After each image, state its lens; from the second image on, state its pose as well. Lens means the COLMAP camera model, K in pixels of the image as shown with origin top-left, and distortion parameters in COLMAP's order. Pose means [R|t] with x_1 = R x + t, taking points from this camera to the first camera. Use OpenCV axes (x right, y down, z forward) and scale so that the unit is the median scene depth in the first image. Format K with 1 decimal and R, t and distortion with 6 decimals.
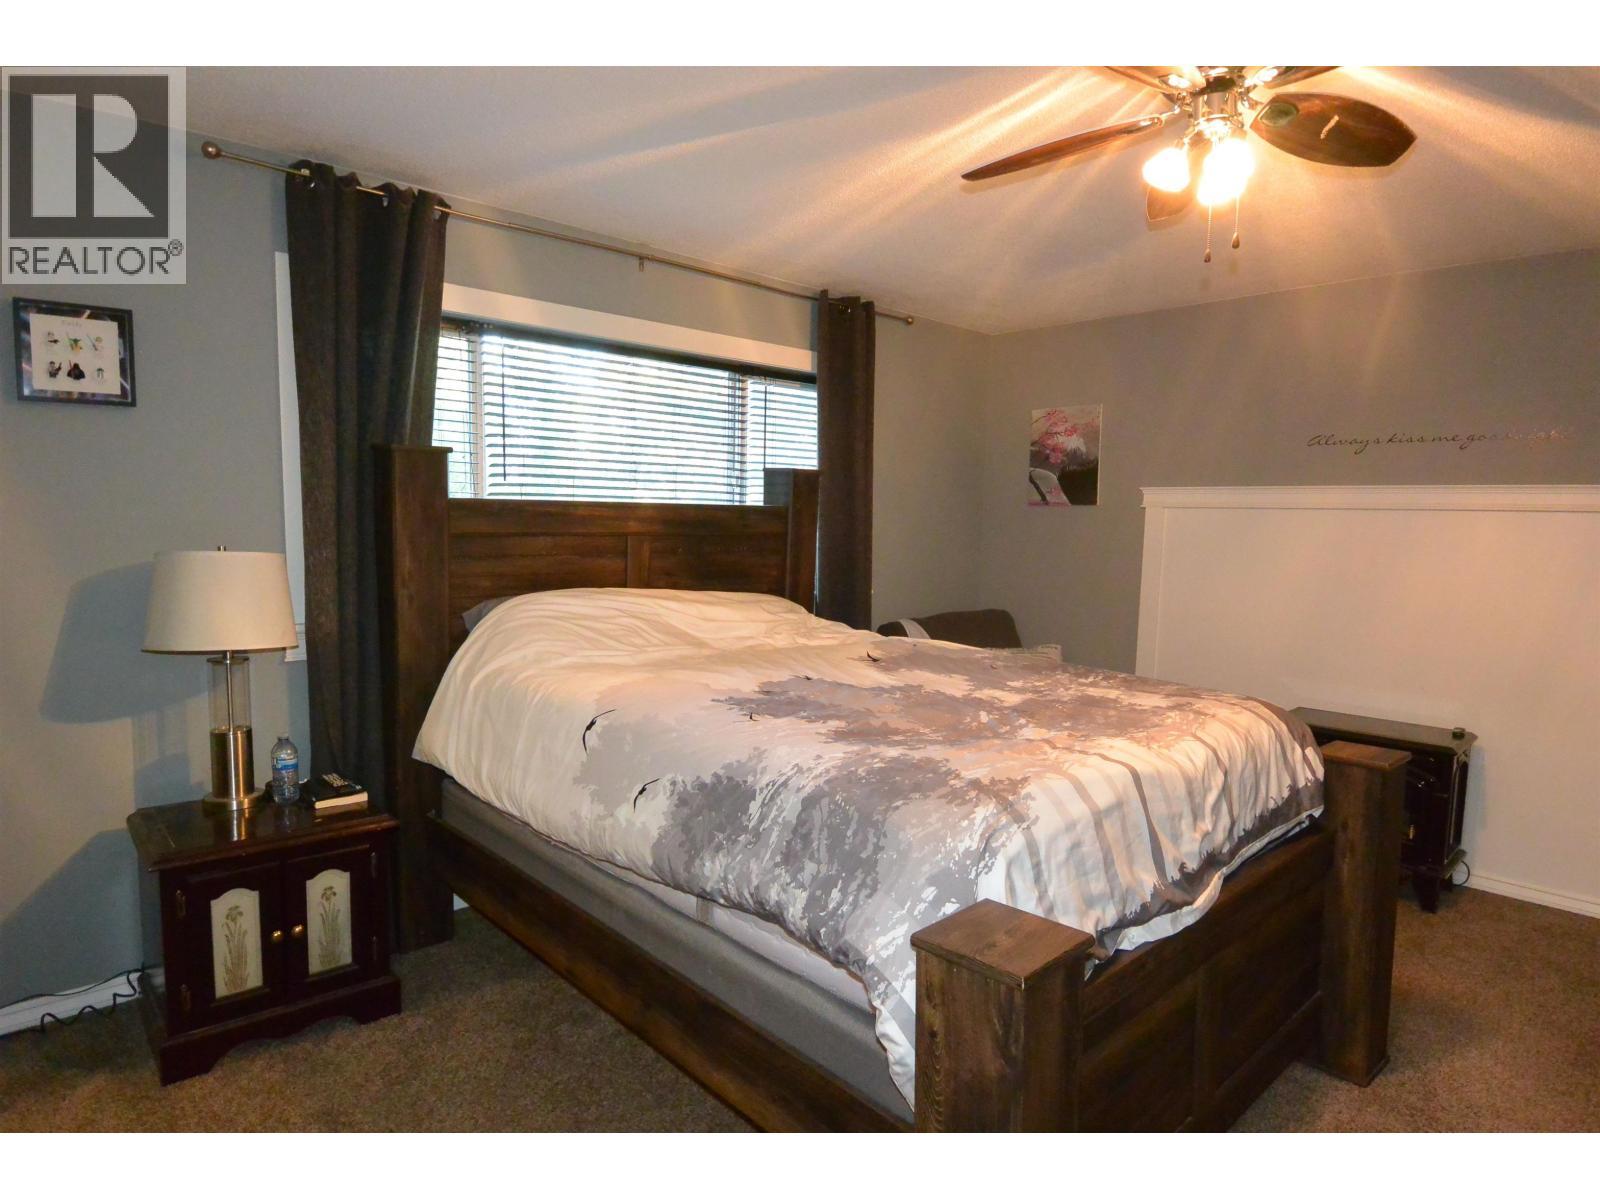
lens RADIAL K [[891.3, 0, 800.0], [0, 891.3, 600.0], [0, 0, 1]] dist [0.000250, -0.011717]
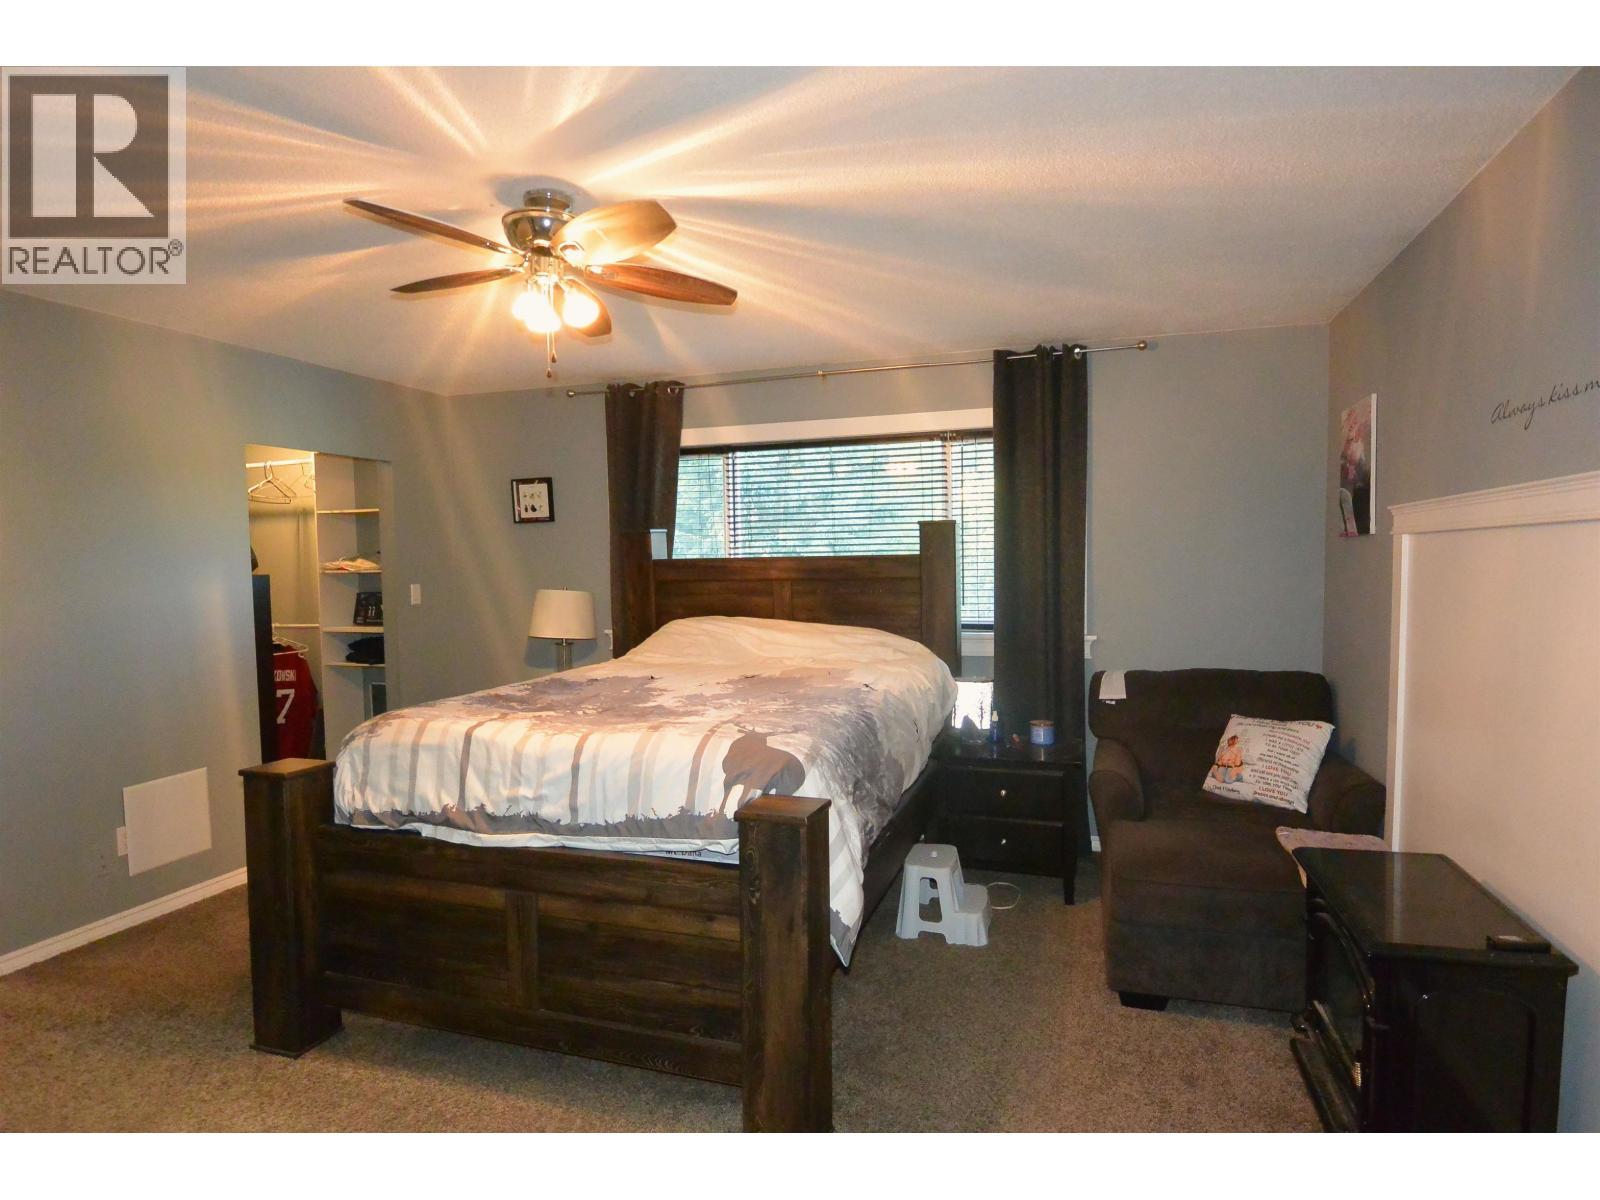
lens RADIAL K [[838.1, 0, 800.0], [0, 838.1, 600.0], [0, 0, 1]] dist [-0.005241, -0.000656]
pose [[0.507234, 0.012727, -0.861714, 0.960747], [-0.058400, 0.998100, -0.019635, -0.019303], [0.859827, 0.060284, 0.507014, 0.380455]]
